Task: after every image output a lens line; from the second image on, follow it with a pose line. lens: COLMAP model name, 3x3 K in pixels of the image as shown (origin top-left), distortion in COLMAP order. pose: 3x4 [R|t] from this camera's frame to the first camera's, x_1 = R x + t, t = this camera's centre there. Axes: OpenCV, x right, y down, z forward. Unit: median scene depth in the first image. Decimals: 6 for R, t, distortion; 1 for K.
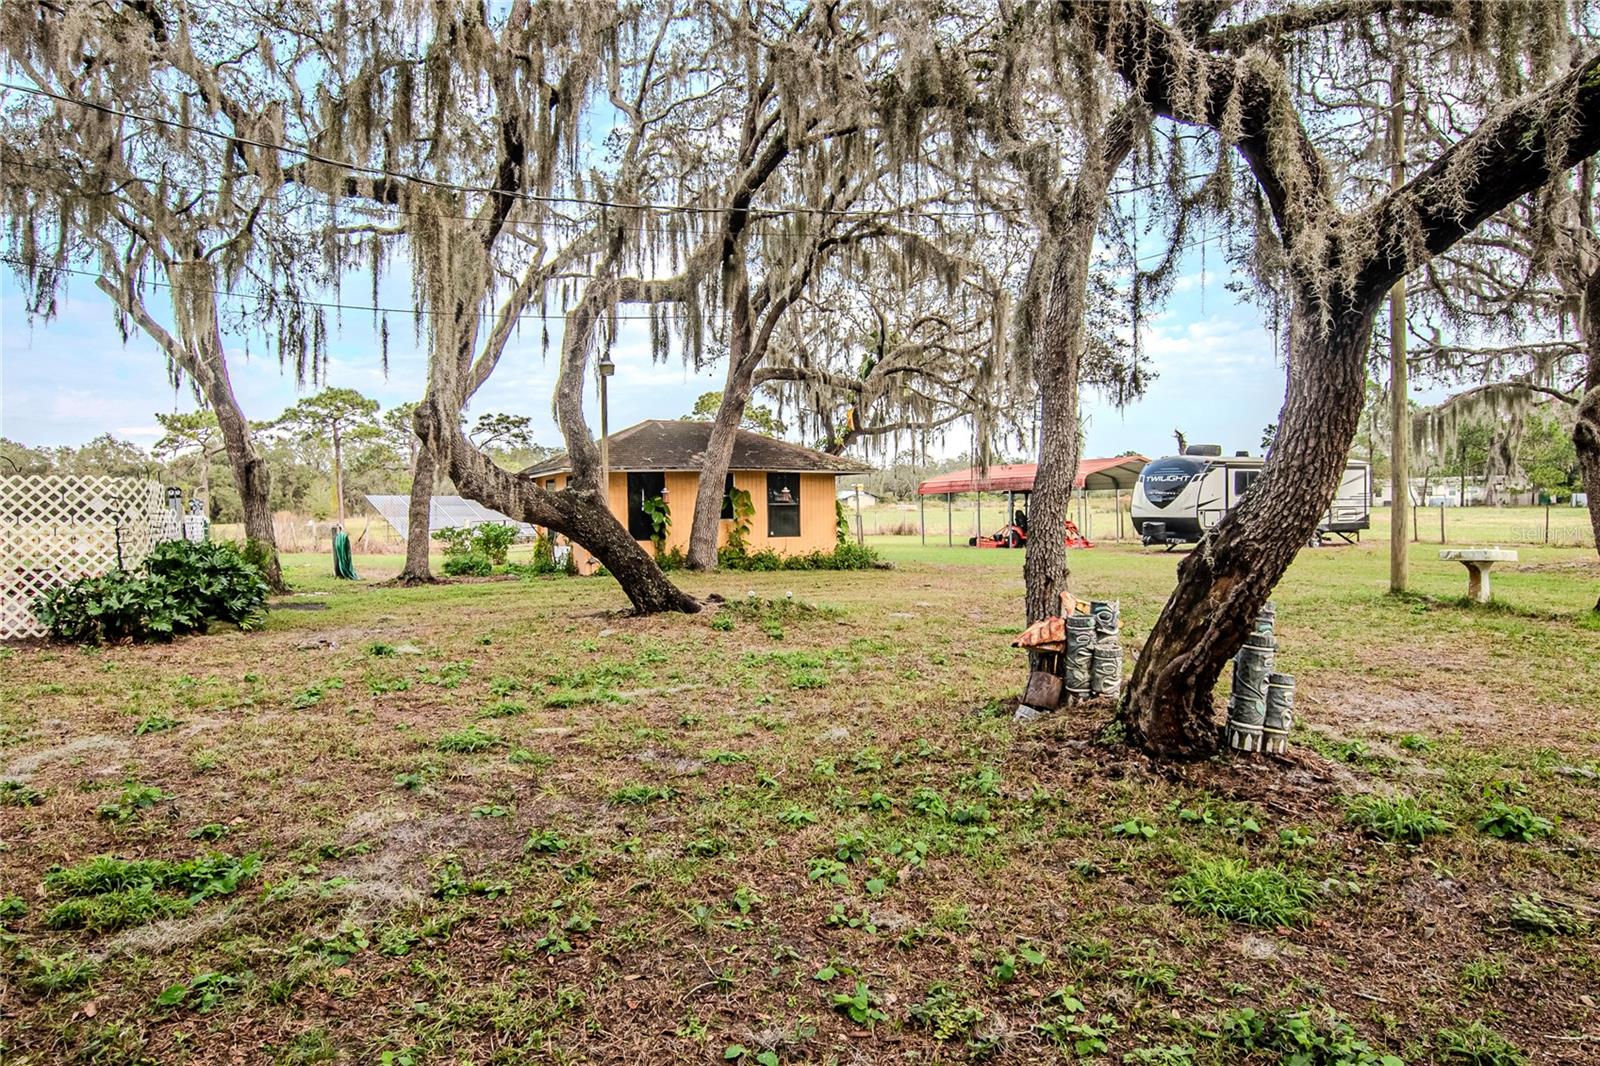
lens RADIAL K [[971.3, 0, 803.5], [0, 971.3, 526.2], [0, 0, 1]] dist [-0.005336, 0.000392]
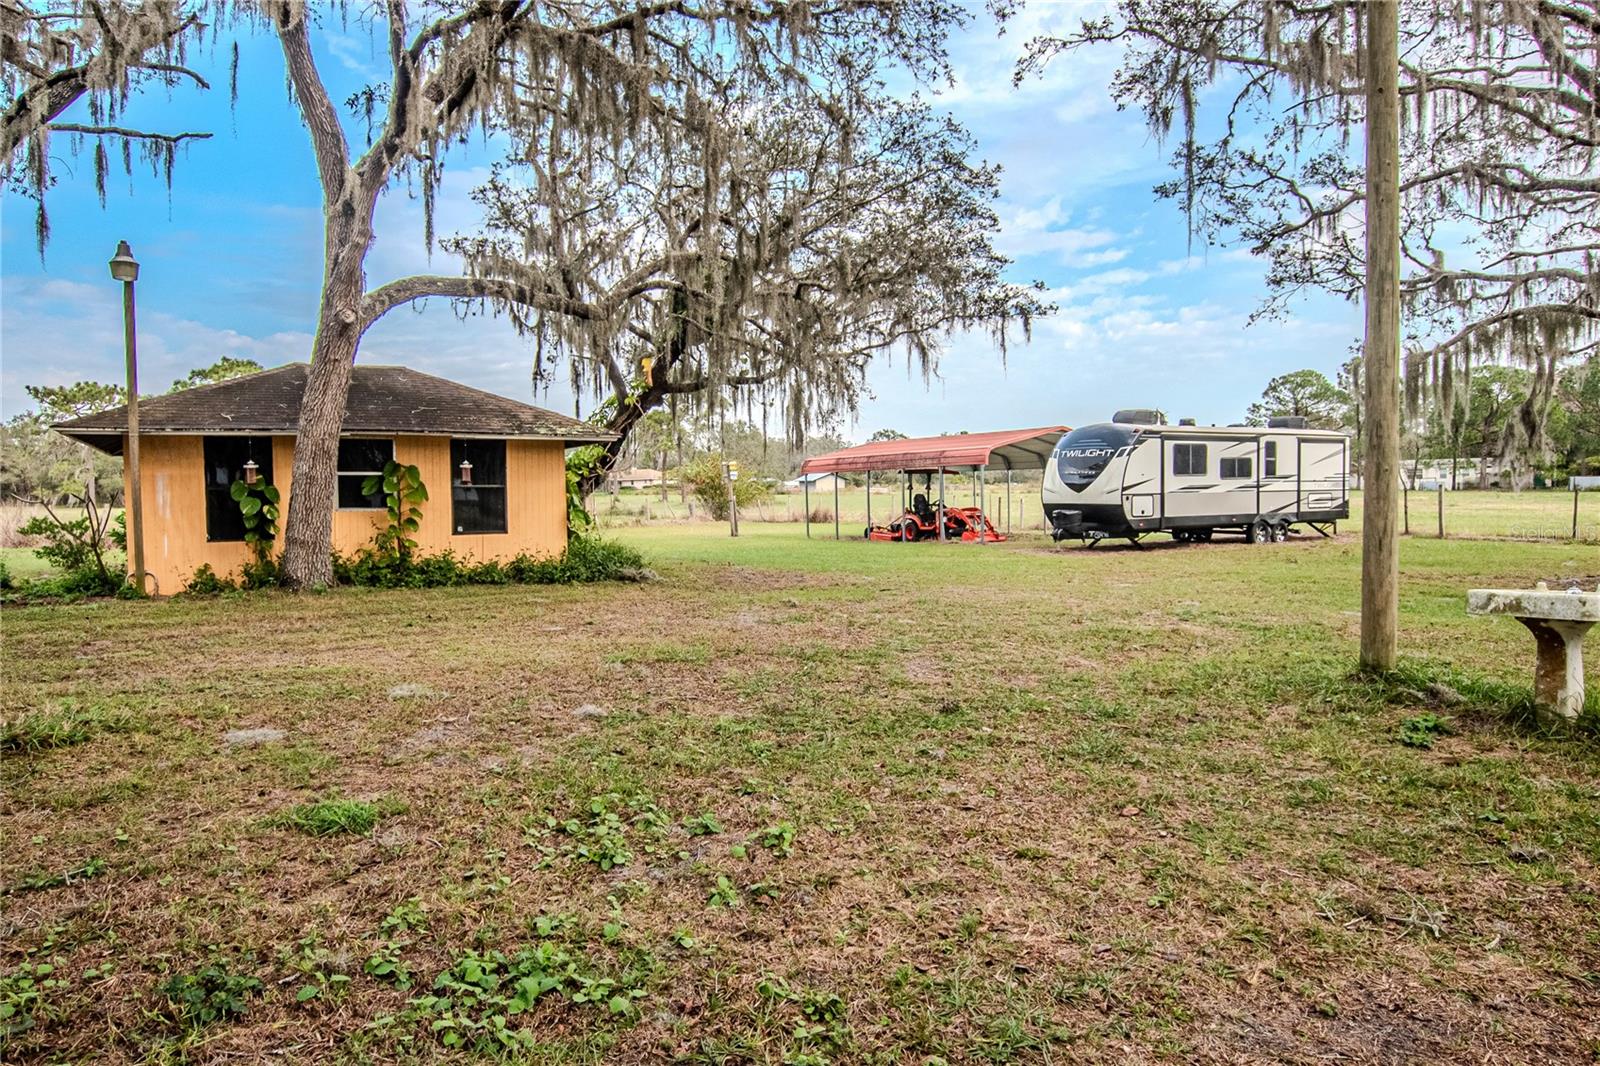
lens RADIAL K [[971.3, 0, 803.5], [0, 971.3, 526.2], [0, 0, 1]] dist [-0.005336, 0.000392]
pose [[0.999965, 0.000662, 0.008387, 0.161216], [-0.000810, 0.999844, 0.017644, -0.005435], [-0.008374, -0.017650, 0.999809, 0.259030]]
